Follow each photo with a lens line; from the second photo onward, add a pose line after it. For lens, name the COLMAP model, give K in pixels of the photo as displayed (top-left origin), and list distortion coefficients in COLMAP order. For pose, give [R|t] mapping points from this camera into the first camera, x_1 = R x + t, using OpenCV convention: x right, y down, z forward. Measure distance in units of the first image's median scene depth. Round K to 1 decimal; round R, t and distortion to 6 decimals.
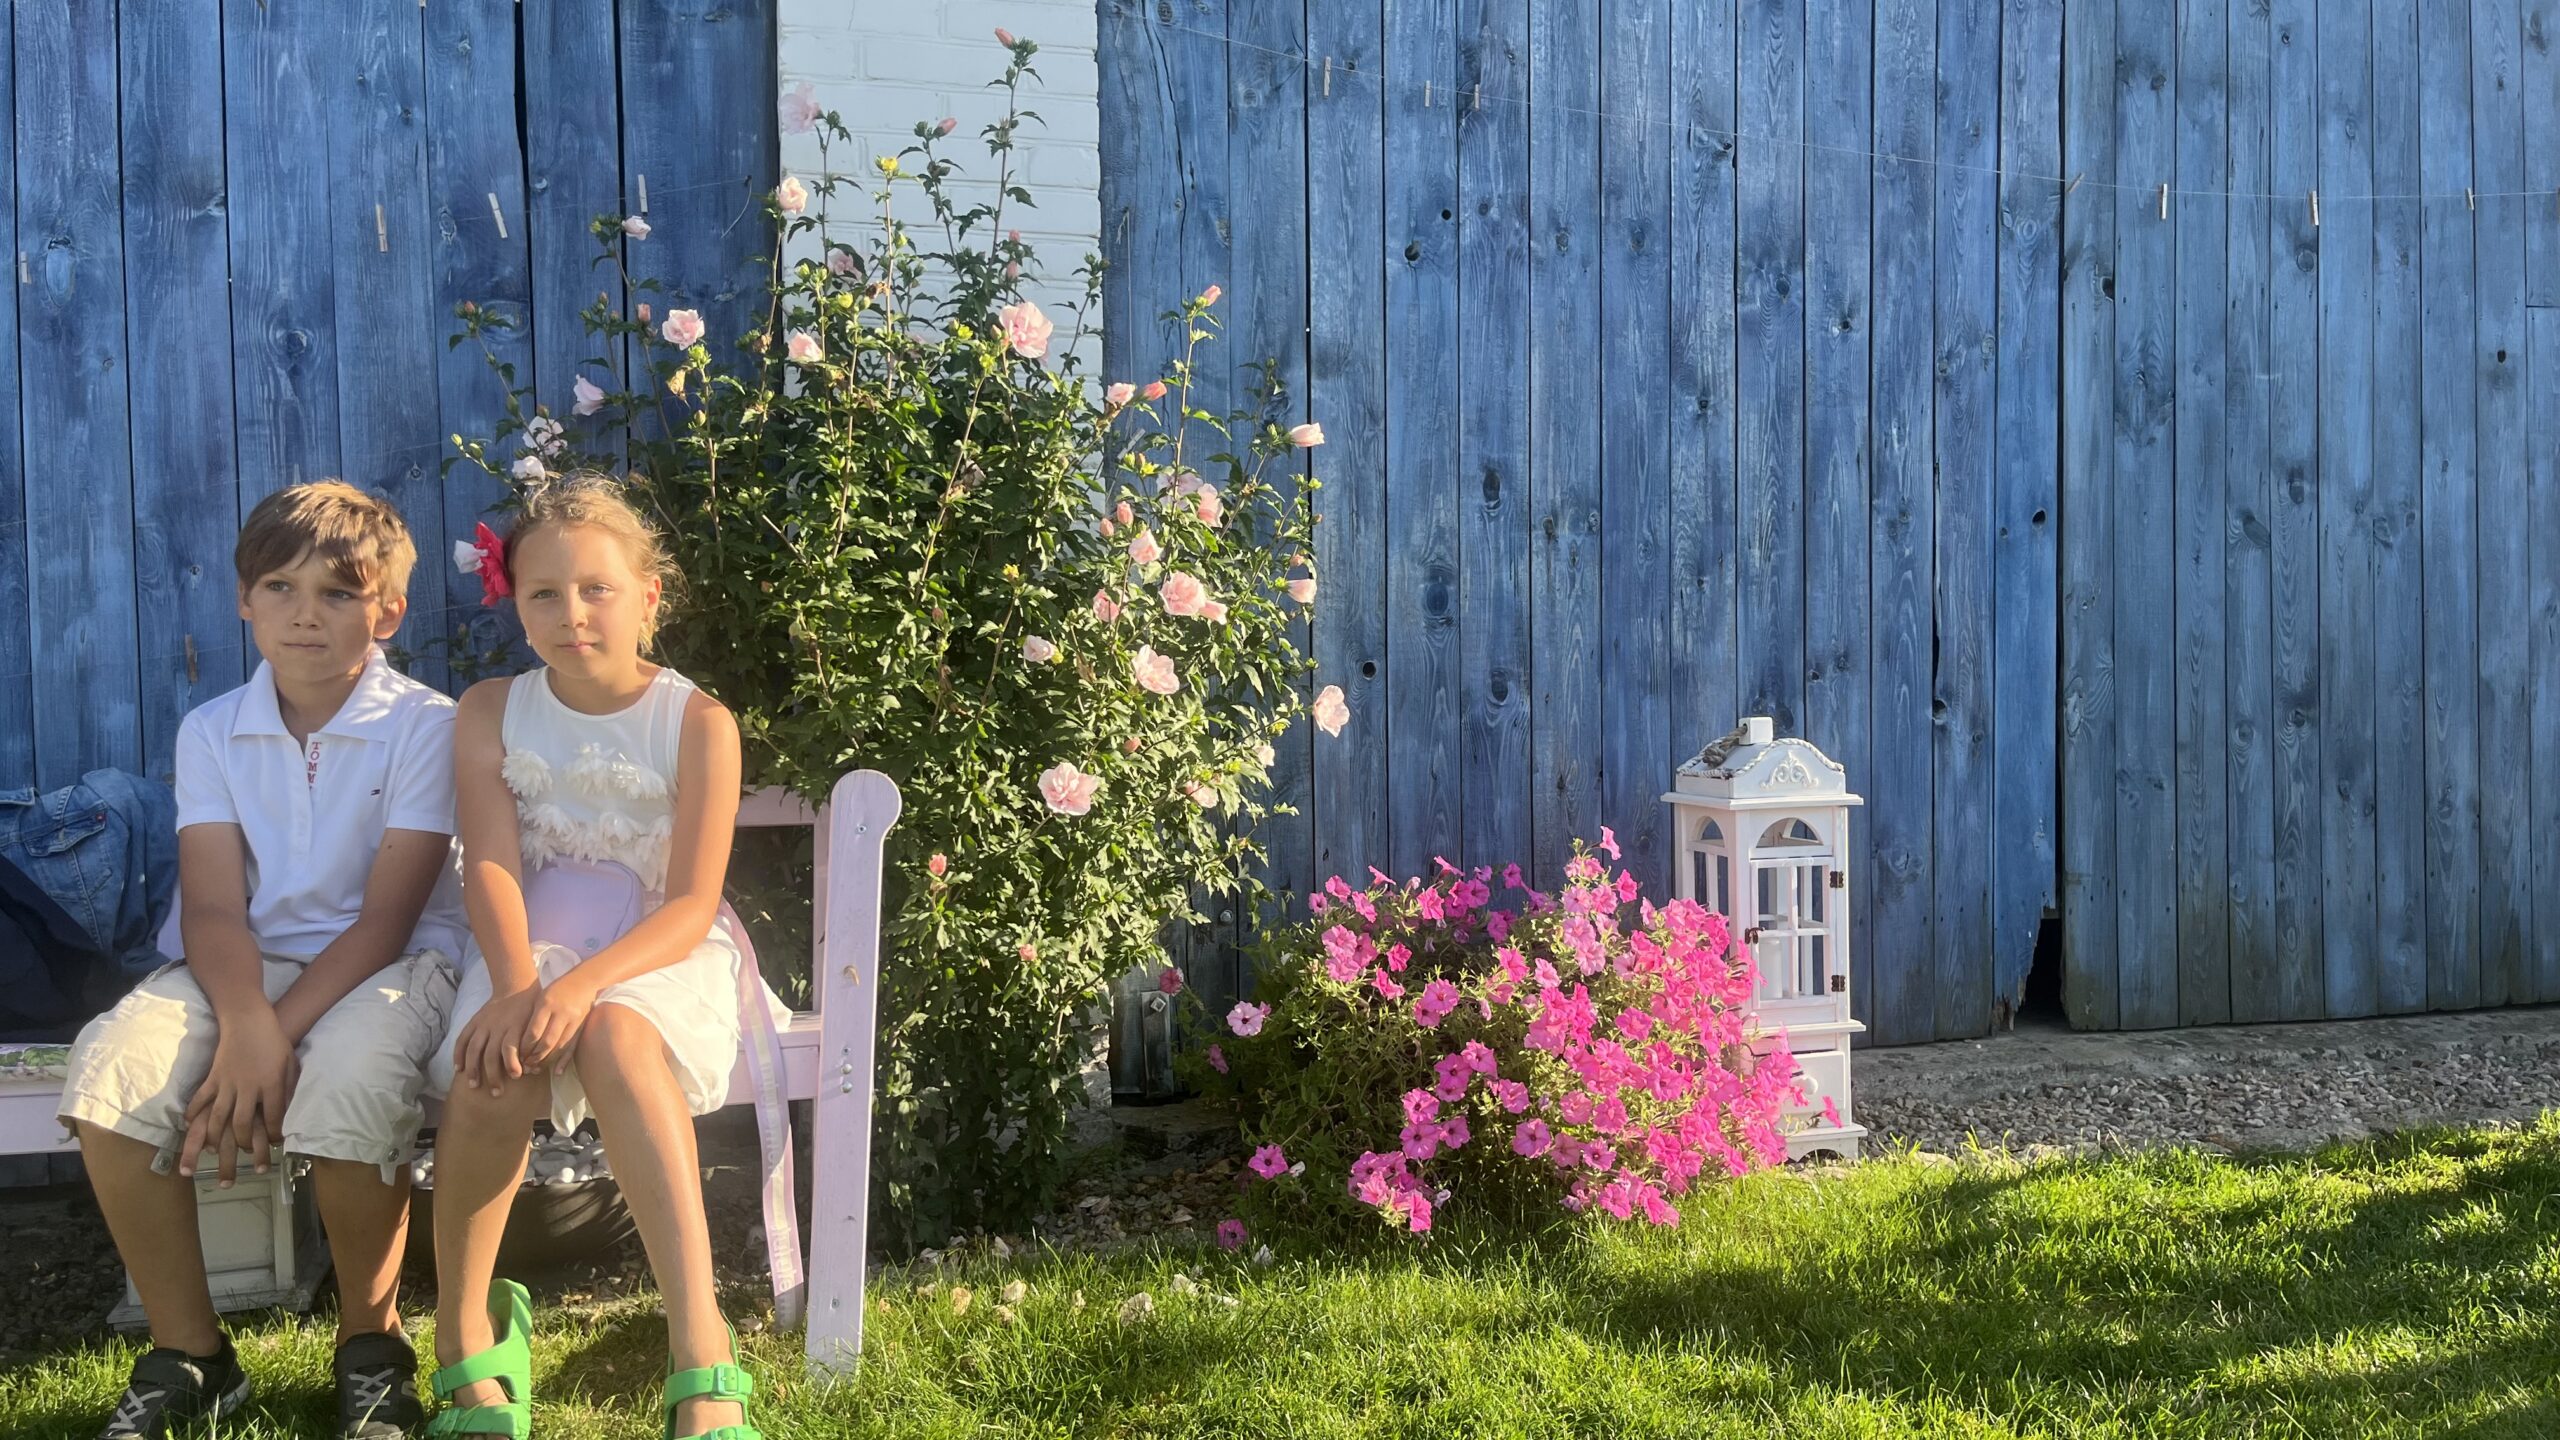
lens RADIAL K [[1934.2, 0, 1280.0], [0, 1934.2, 720.0], [0, 0, 1]] dist [0.005110, 0.000084]
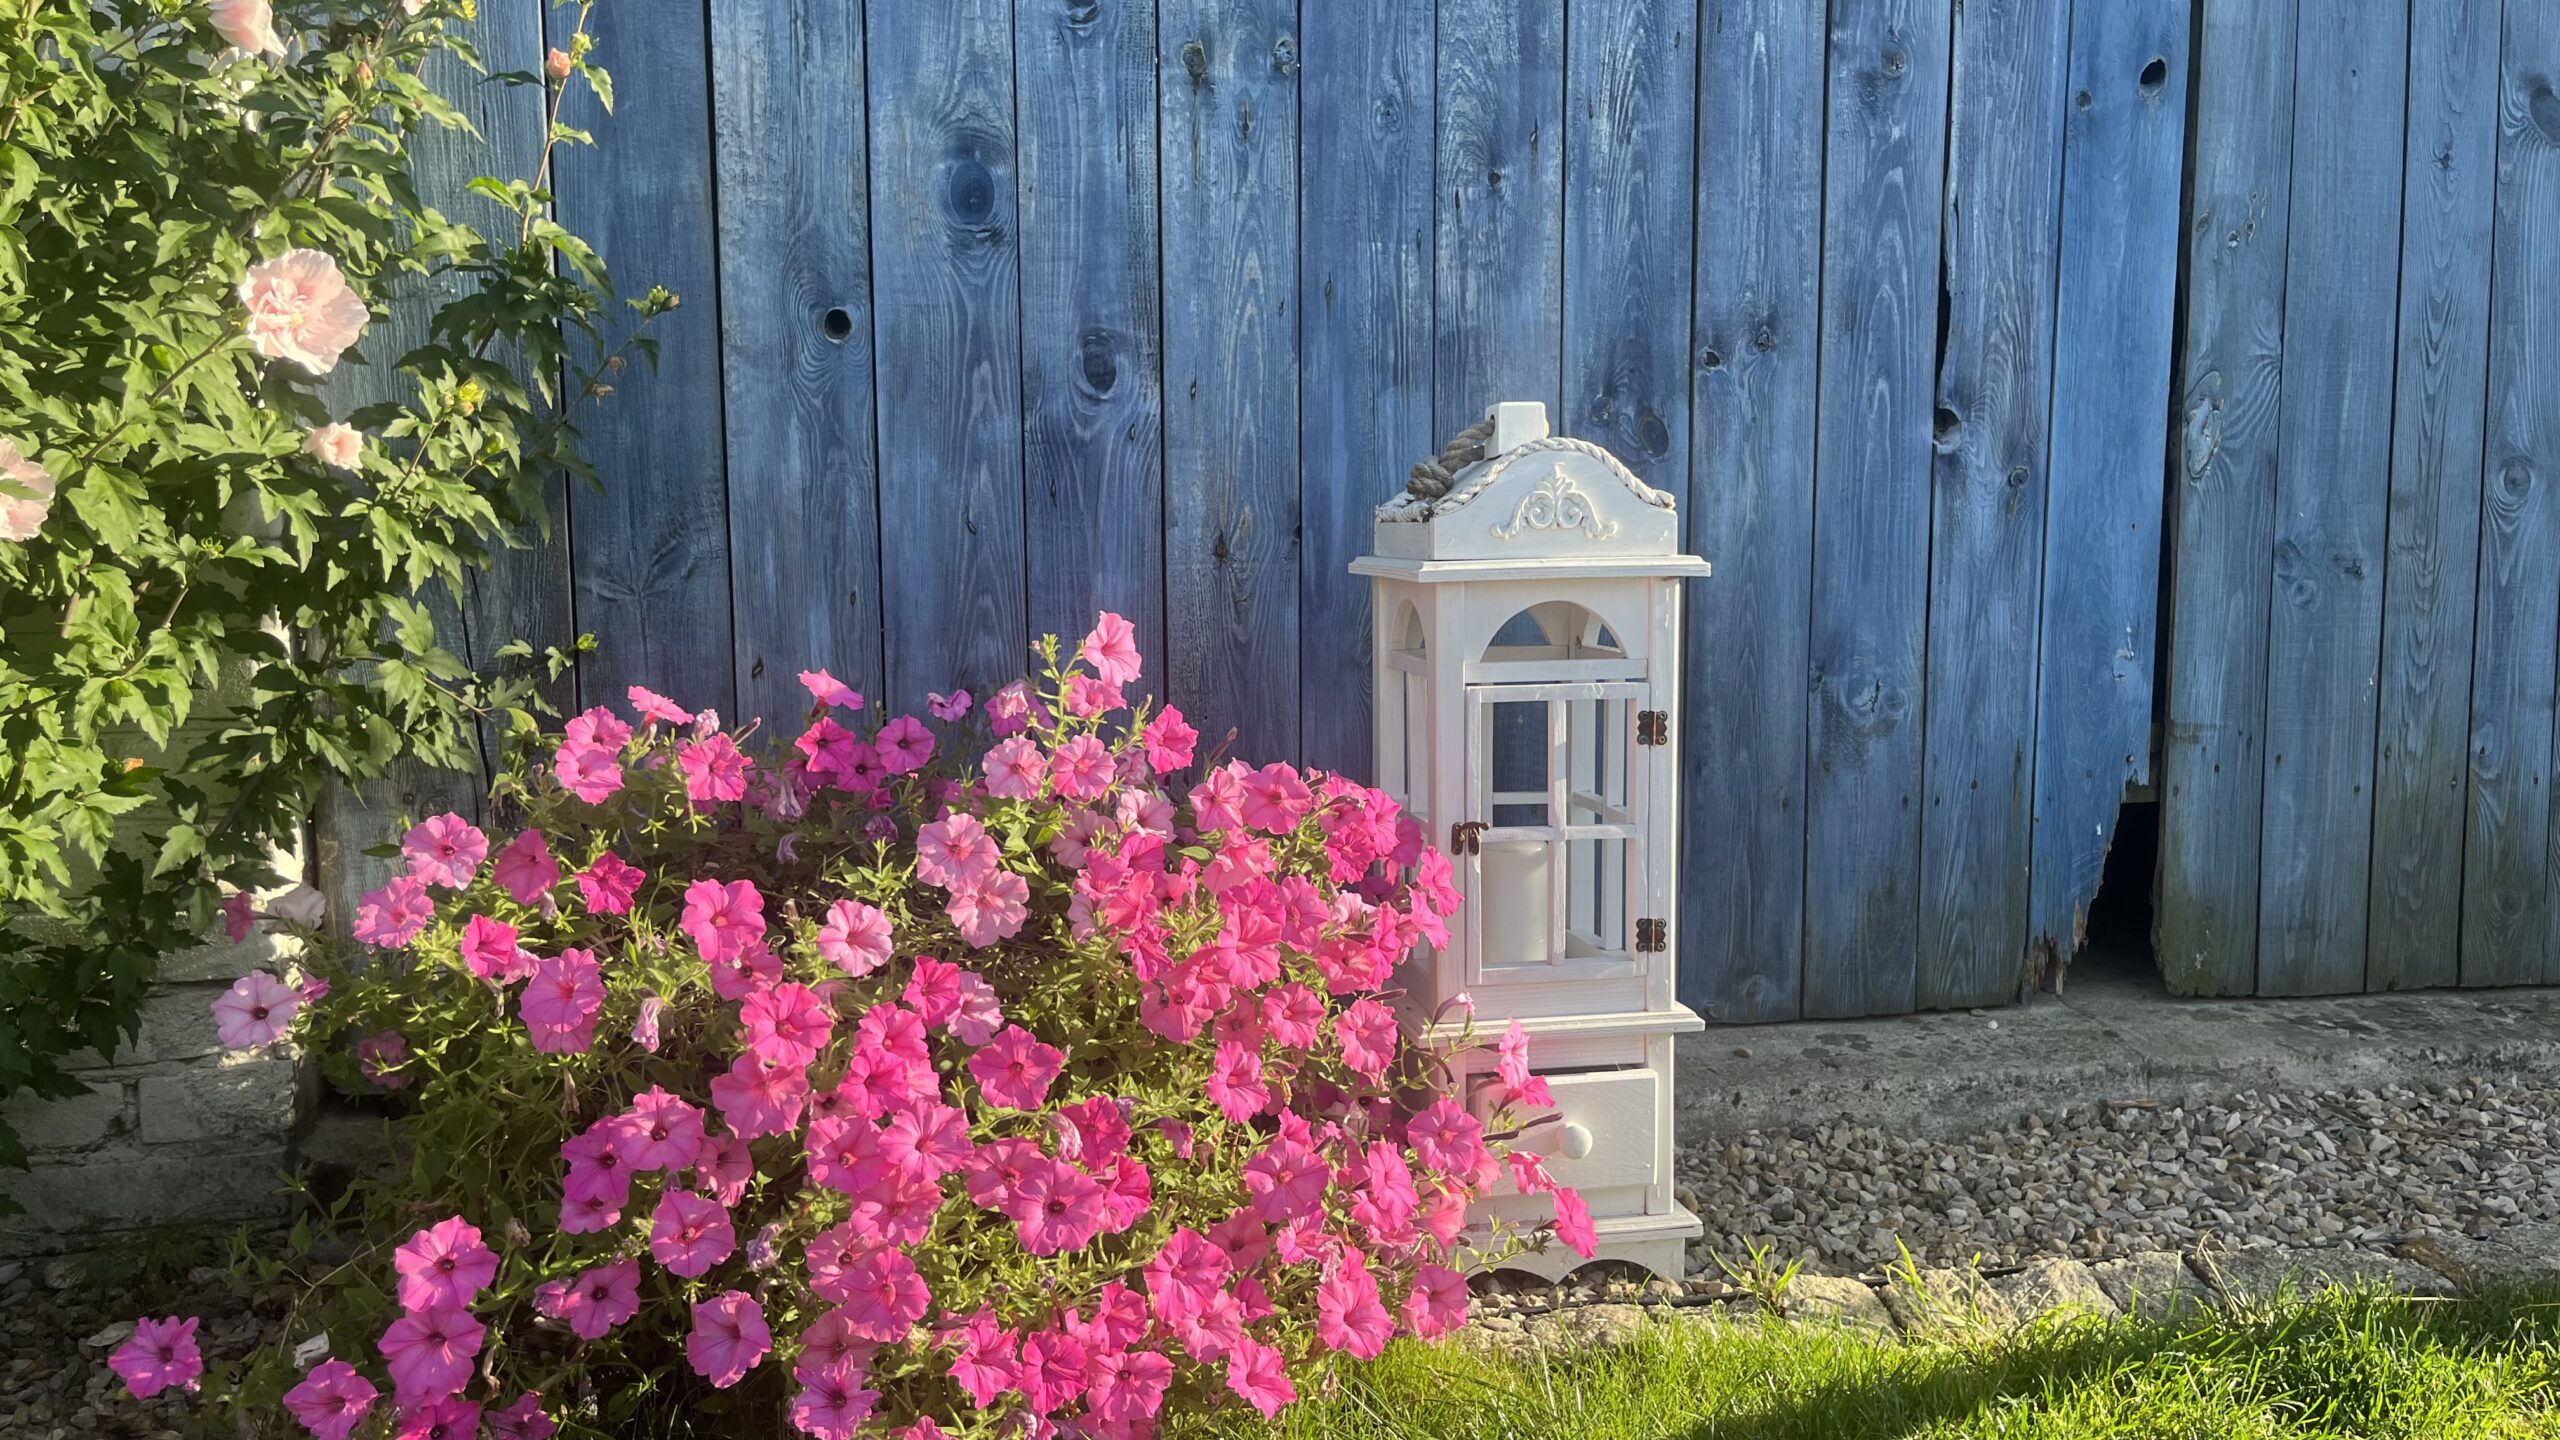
lens RADIAL K [[1771.5, 0, 1397.3], [0, 1771.5, 725.8], [0, 0, 1]] dist [0.078025, -0.124557]
pose [[0.997412, 0.016641, -0.069940, 0.226804], [-0.010490, 0.996117, 0.087412, 0.038308], [0.071123, -0.086453, 0.993714, 0.485632]]
